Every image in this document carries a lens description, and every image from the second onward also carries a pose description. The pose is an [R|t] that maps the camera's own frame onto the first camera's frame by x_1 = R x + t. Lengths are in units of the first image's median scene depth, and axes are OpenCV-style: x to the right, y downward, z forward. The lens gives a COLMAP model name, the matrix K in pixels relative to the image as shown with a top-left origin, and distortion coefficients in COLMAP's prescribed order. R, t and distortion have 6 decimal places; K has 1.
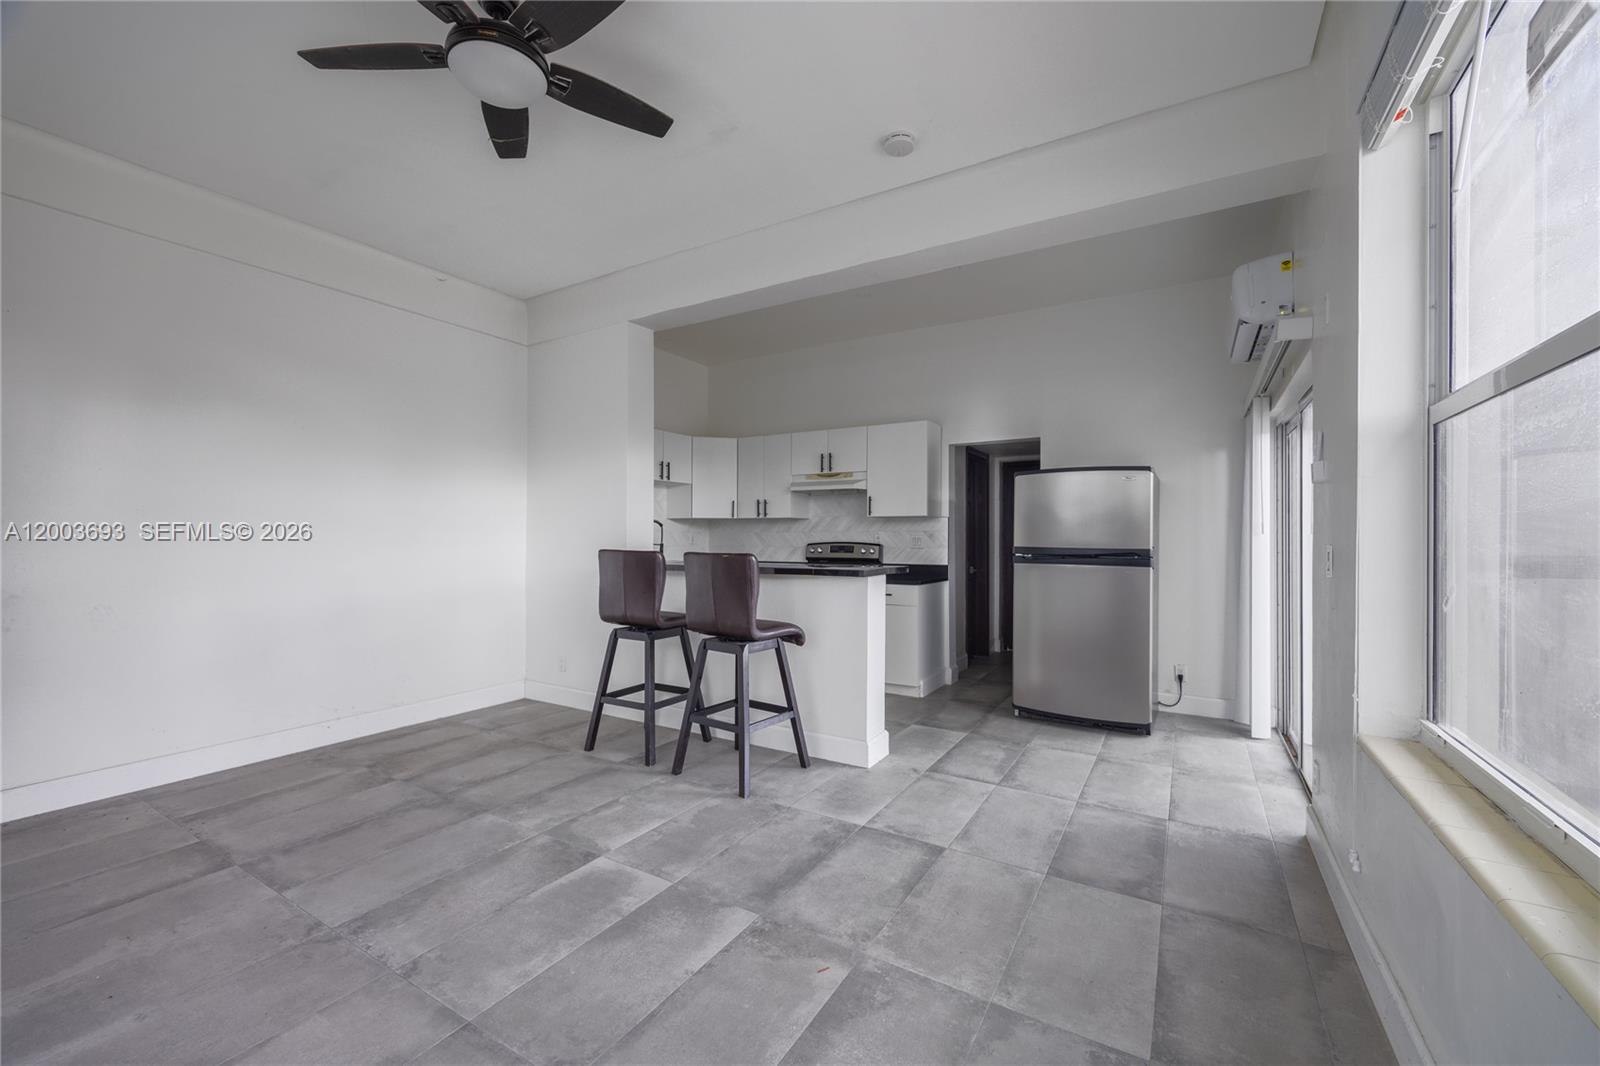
lens RADIAL K [[632.8, 0, 806.8], [0, 632.8, 534.9], [0, 0, 1]] dist [-0.000989, 0.000659]
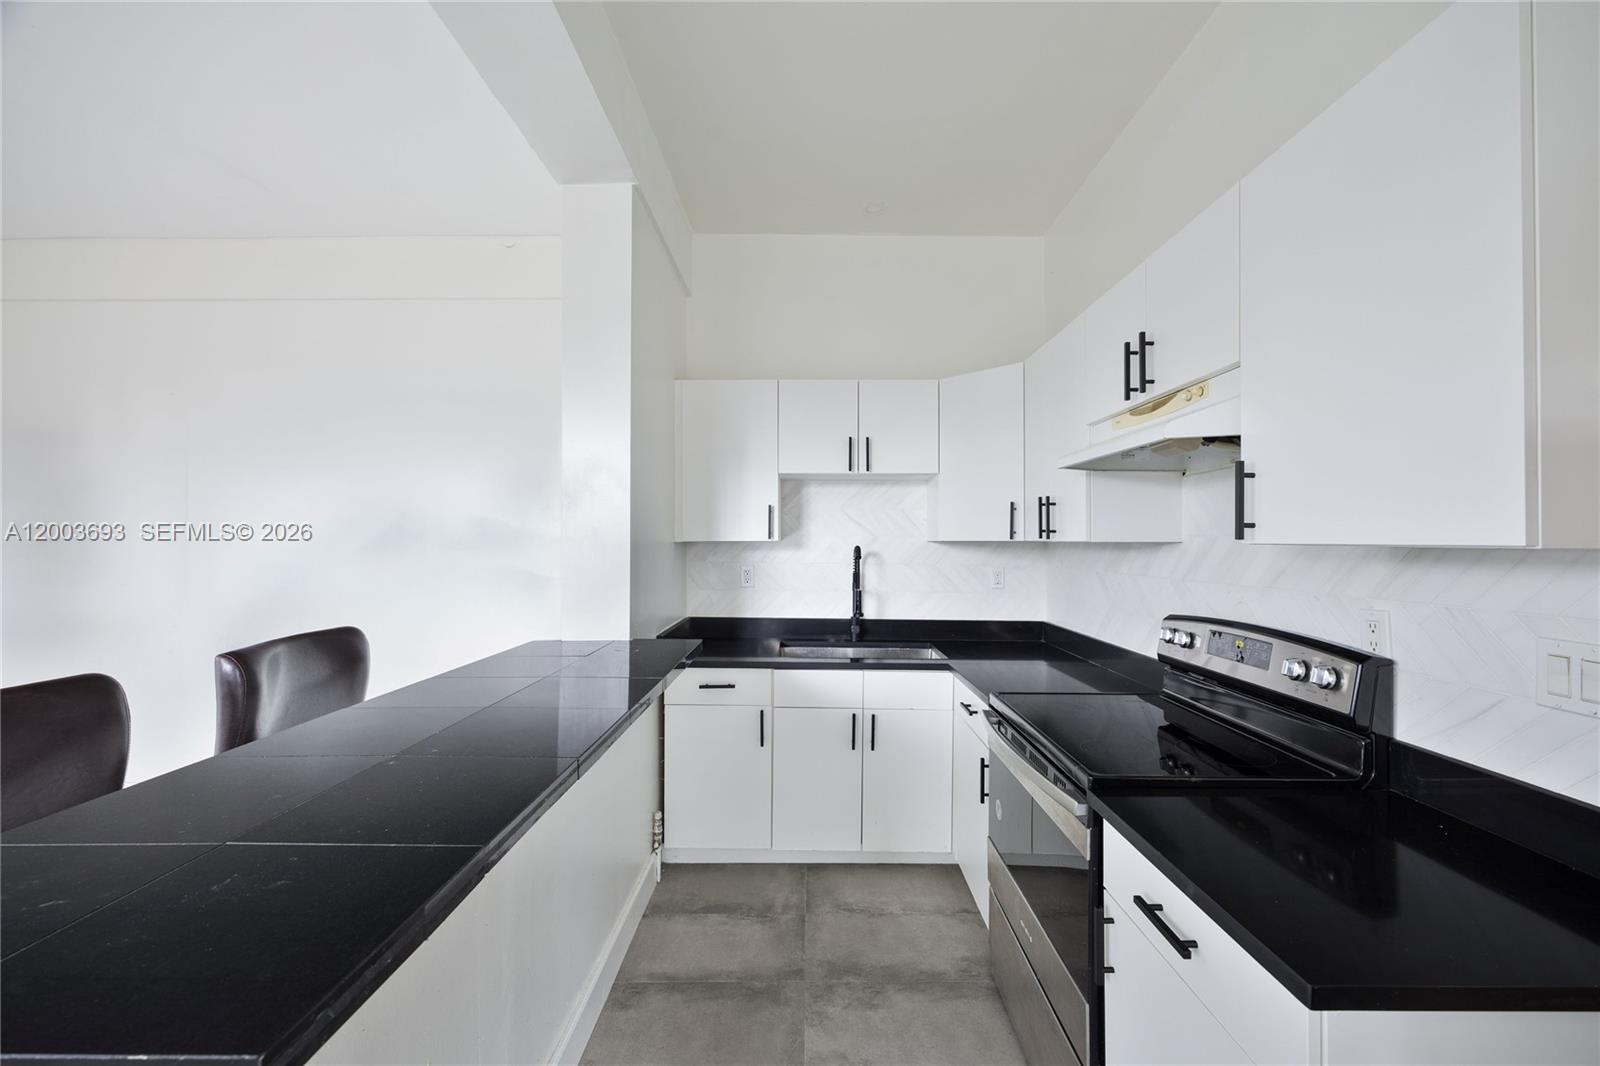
lens RADIAL K [[632.8, 0, 799.2], [0, 632.8, 534.0], [0, 0, 1]] dist [-0.000989, 0.000659]
pose [[0.506968, -0.008811, -0.861920, 0.208349], [-0.001217, 0.999939, -0.010938, -0.027309], [0.861964, 0.006594, 0.506926, 0.678234]]
